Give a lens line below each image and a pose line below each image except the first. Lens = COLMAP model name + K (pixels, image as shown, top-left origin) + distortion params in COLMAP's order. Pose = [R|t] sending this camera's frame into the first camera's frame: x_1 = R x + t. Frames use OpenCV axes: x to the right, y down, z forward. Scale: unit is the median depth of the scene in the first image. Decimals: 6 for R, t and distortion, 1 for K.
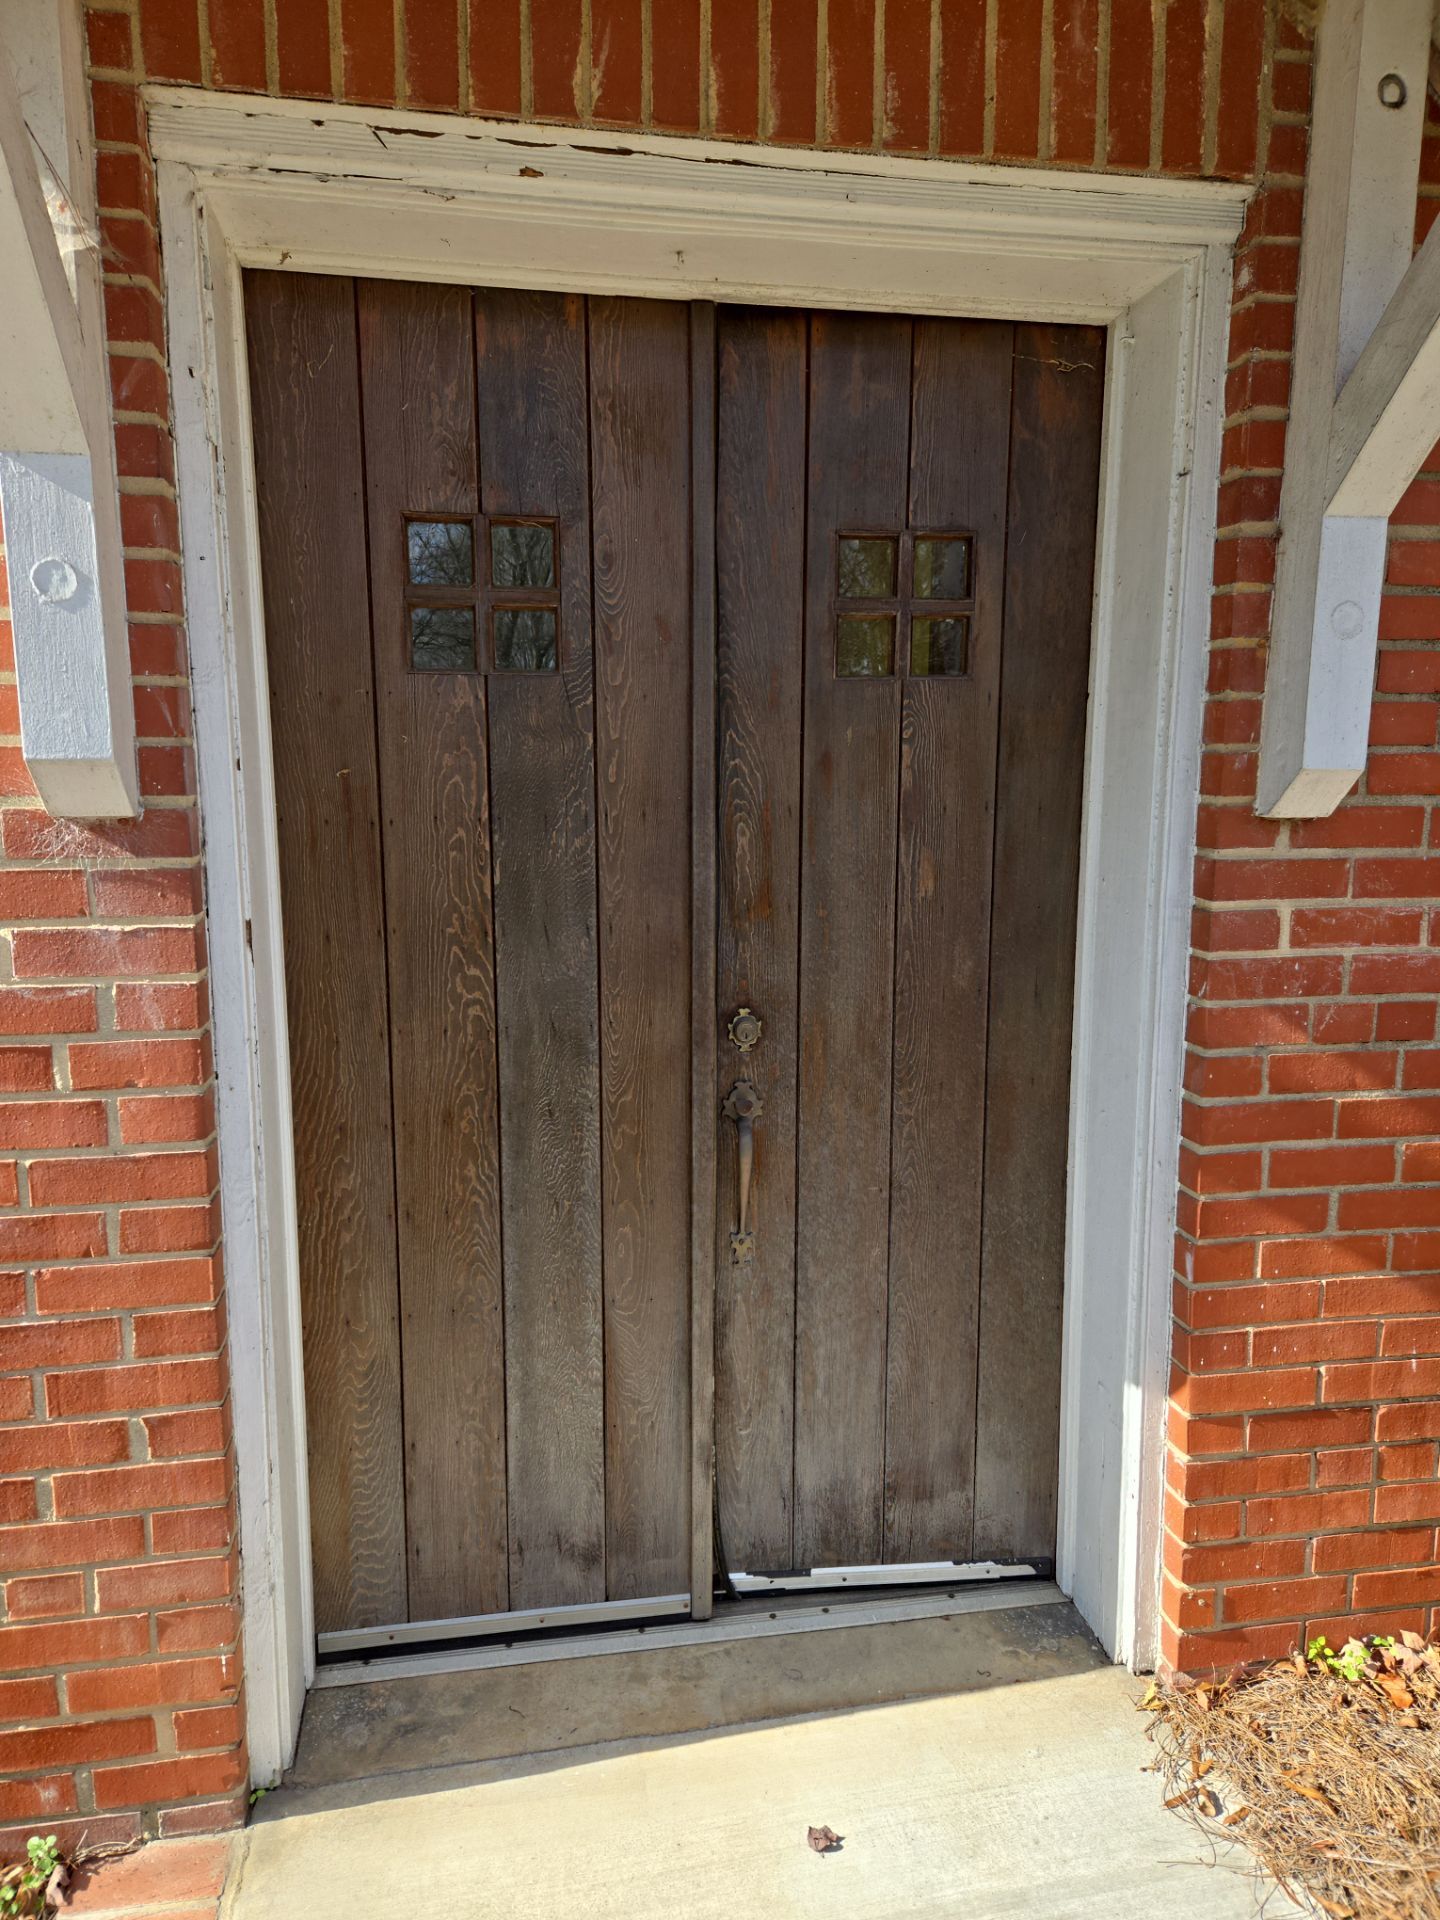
lens RADIAL K [[1264.3, 0, 706.0], [0, 1264.3, 966.0], [0, 0, 1]] dist [0.032308, -0.023484]
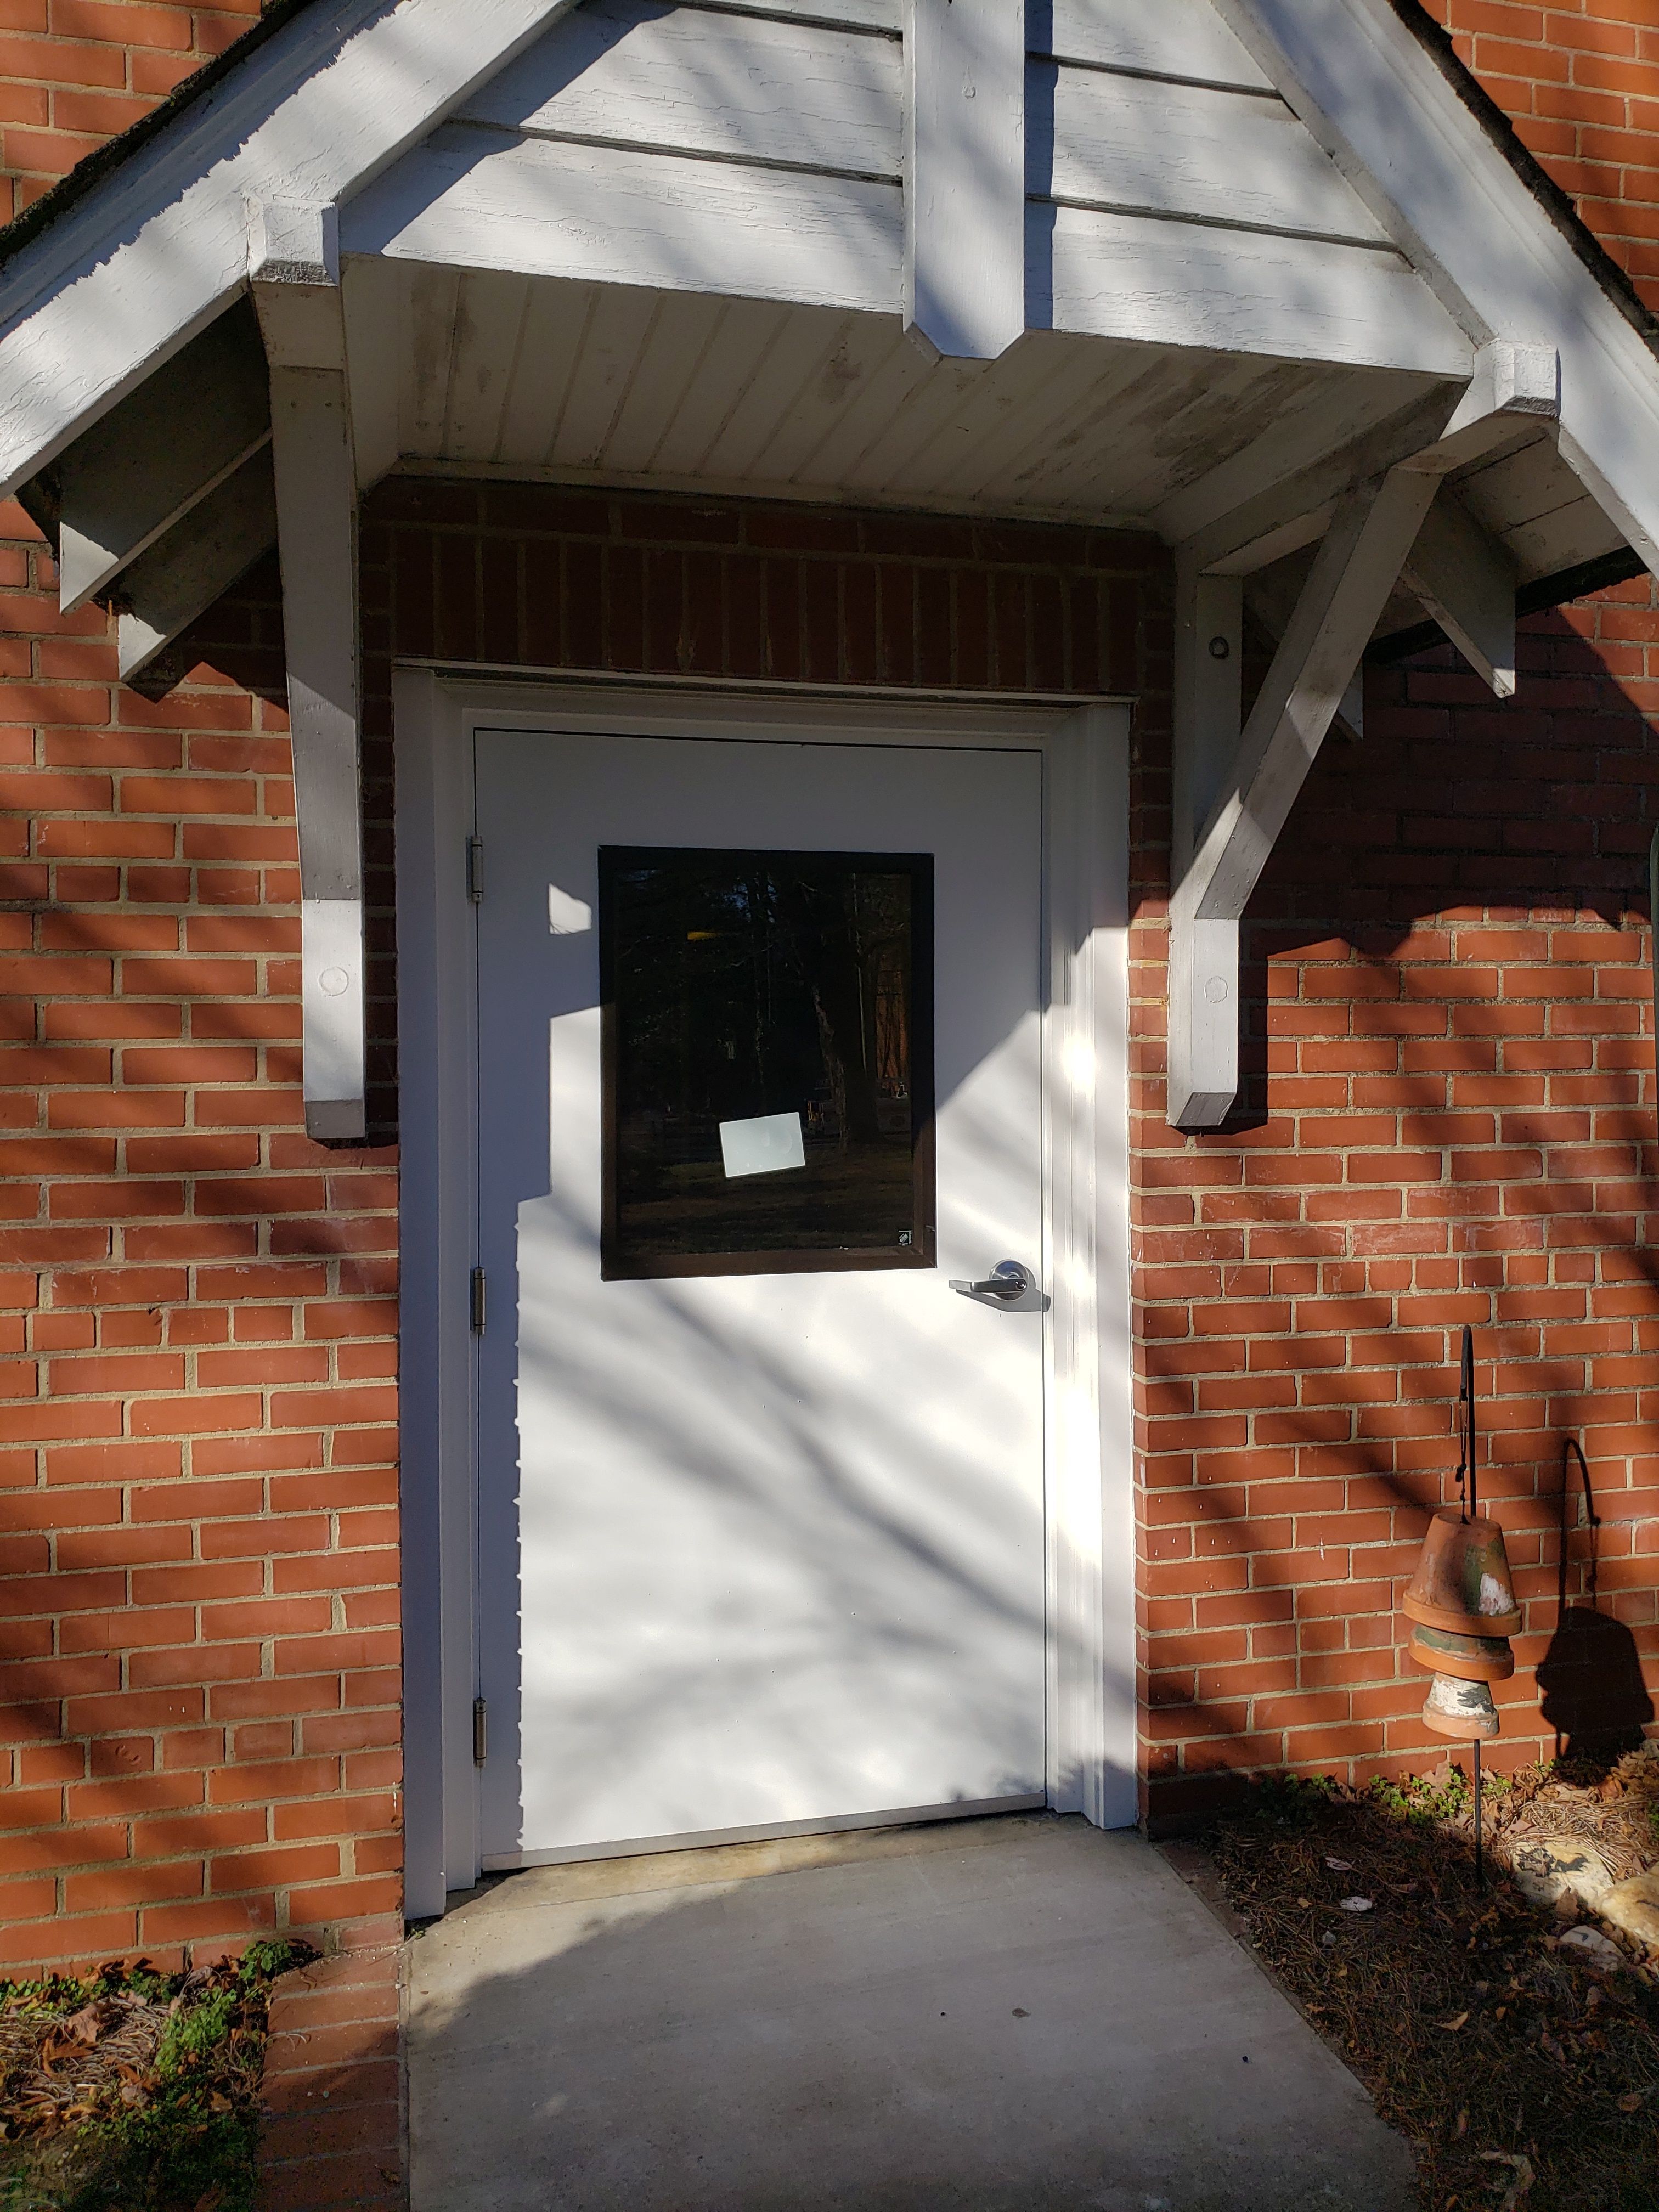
lens RADIAL K [[1678.0, 0, 811.7], [0, 1678.0, 1026.6], [0, 0, 1]] dist [0.003832, 0.001076]
pose [[0.997657, -0.004395, 0.068280, -0.075110], [0.014417, 0.989031, -0.147000, 0.038062], [-0.066885, 0.147640, 0.986777, -0.817891]]
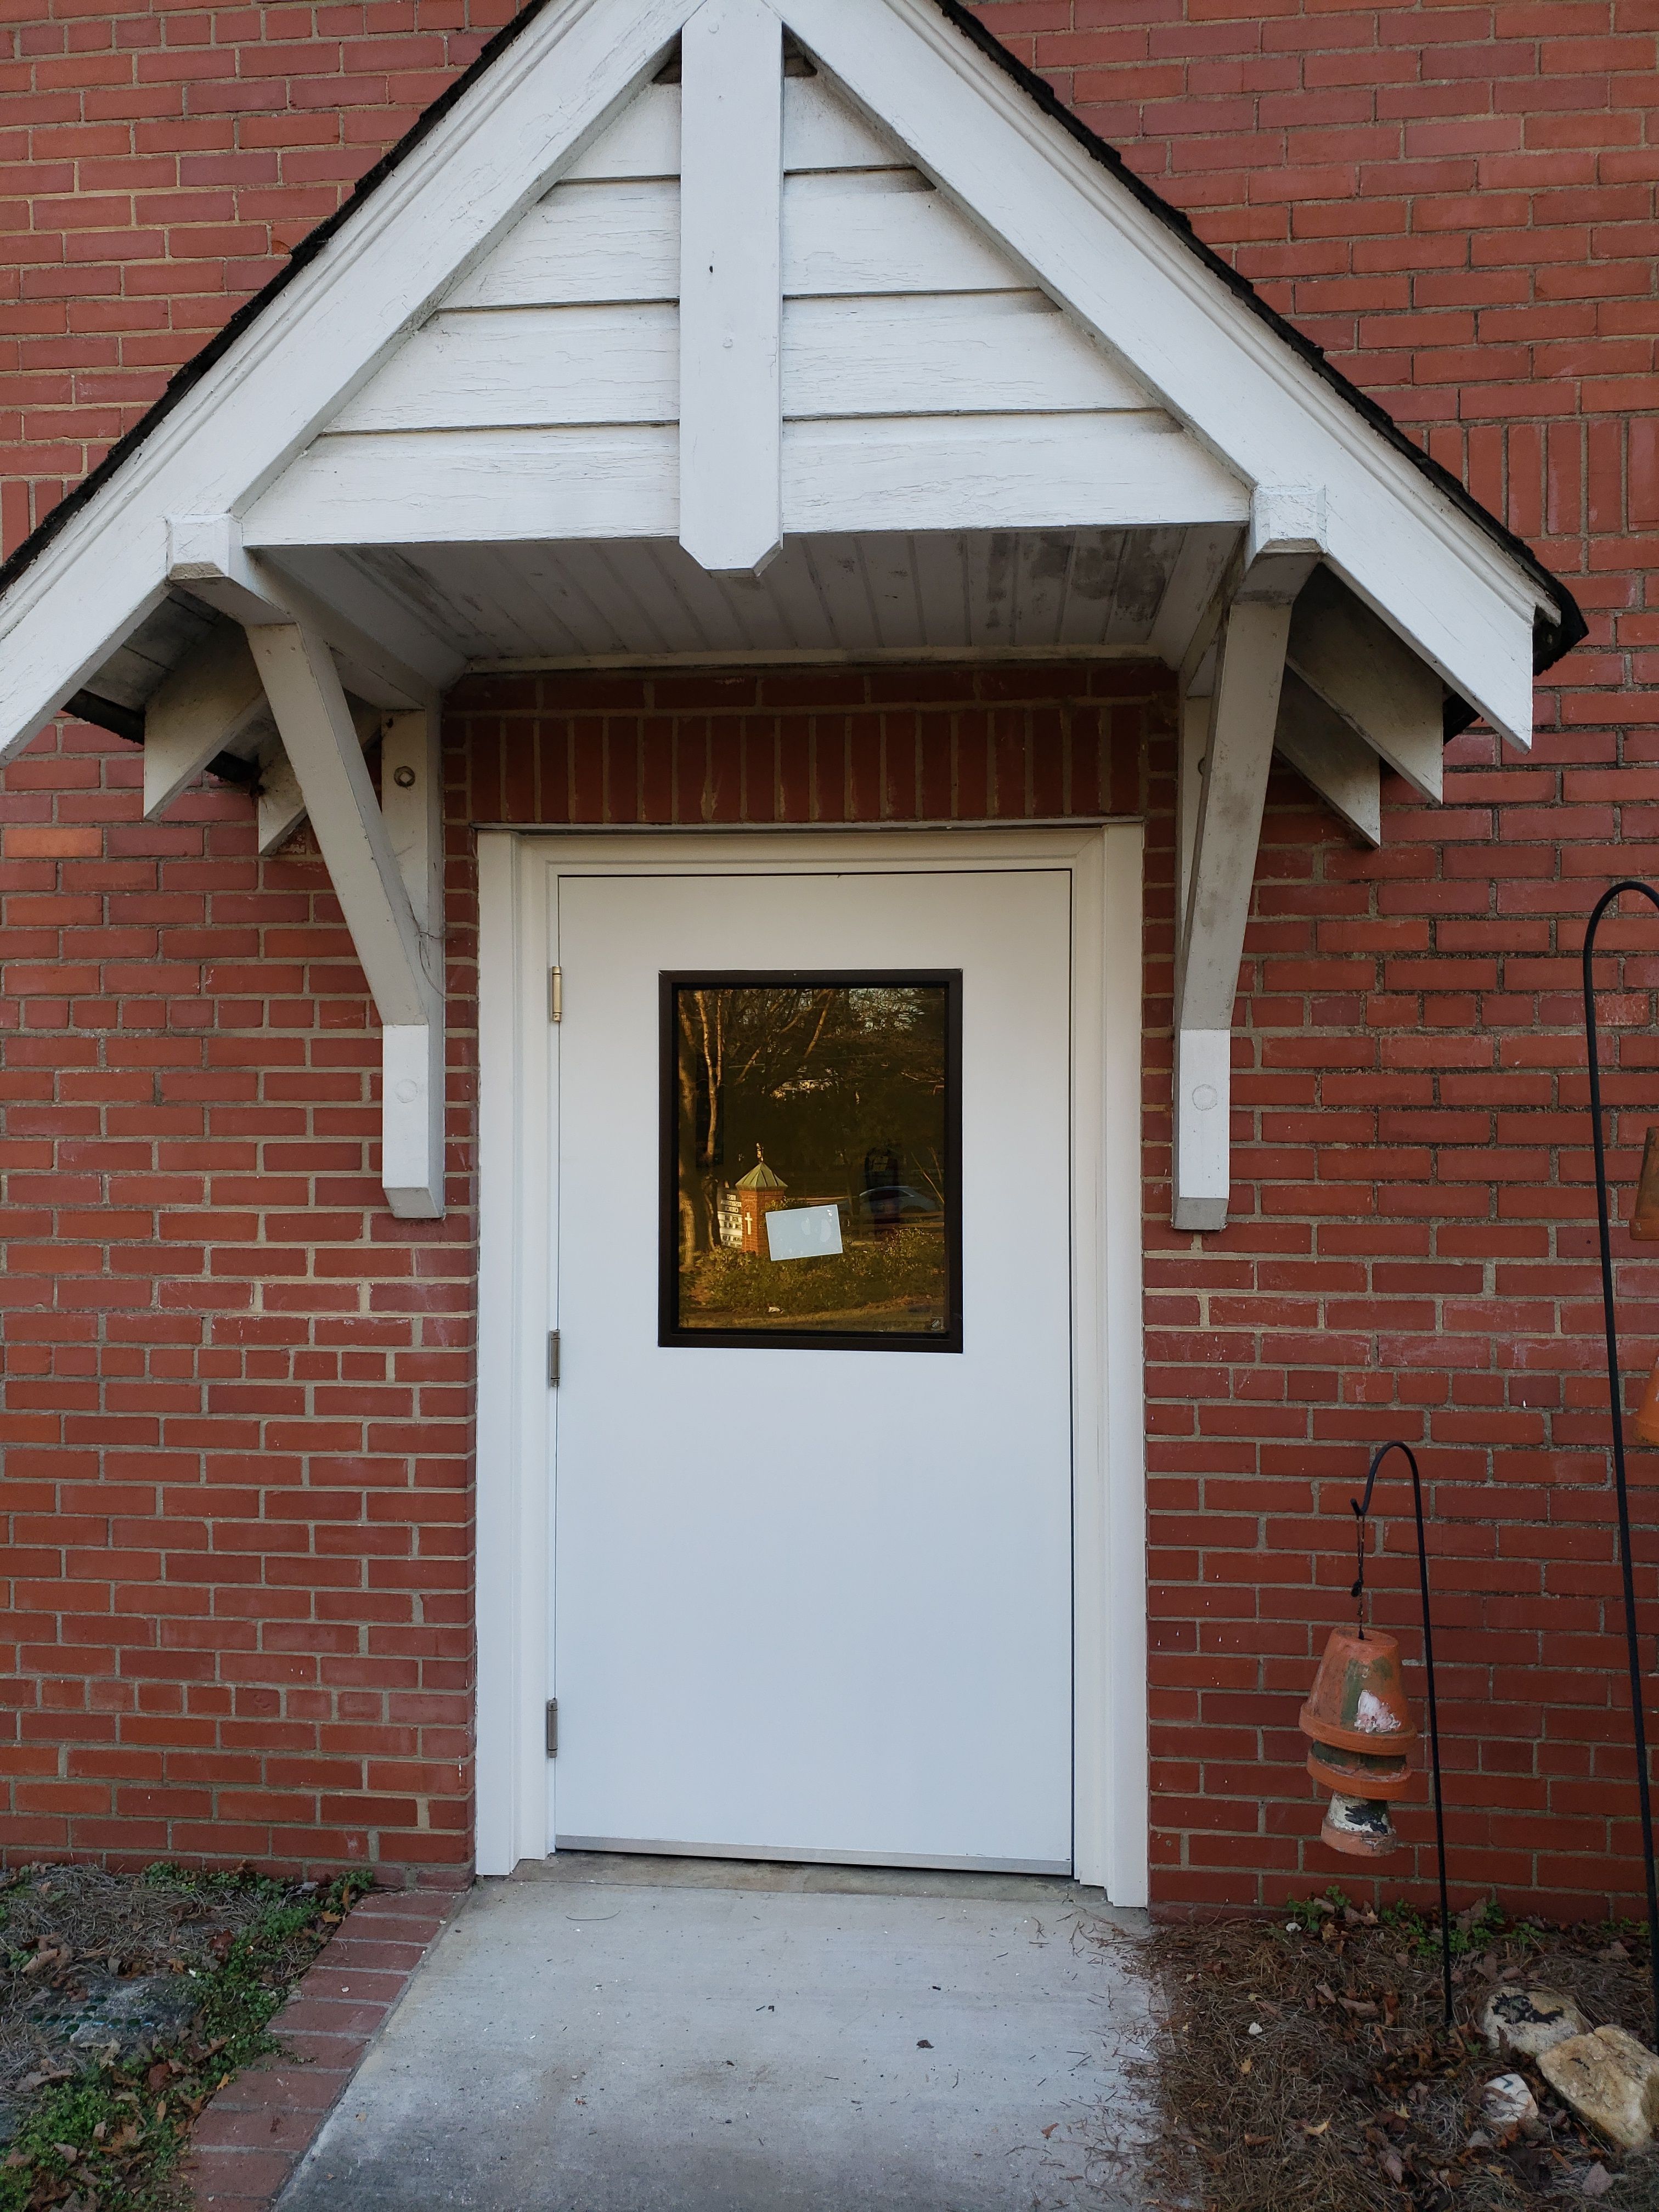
lens RADIAL K [[1678.0, 0, 818.9], [0, 1678.0, 1067.1], [0, 0, 1]] dist [0.003832, 0.001076]
pose [[0.961258, -0.004289, -0.275617, 0.615585], [-0.042011, 0.985919, -0.161859, 0.023748], [0.272431, 0.167167, 0.947542, -0.960586]]
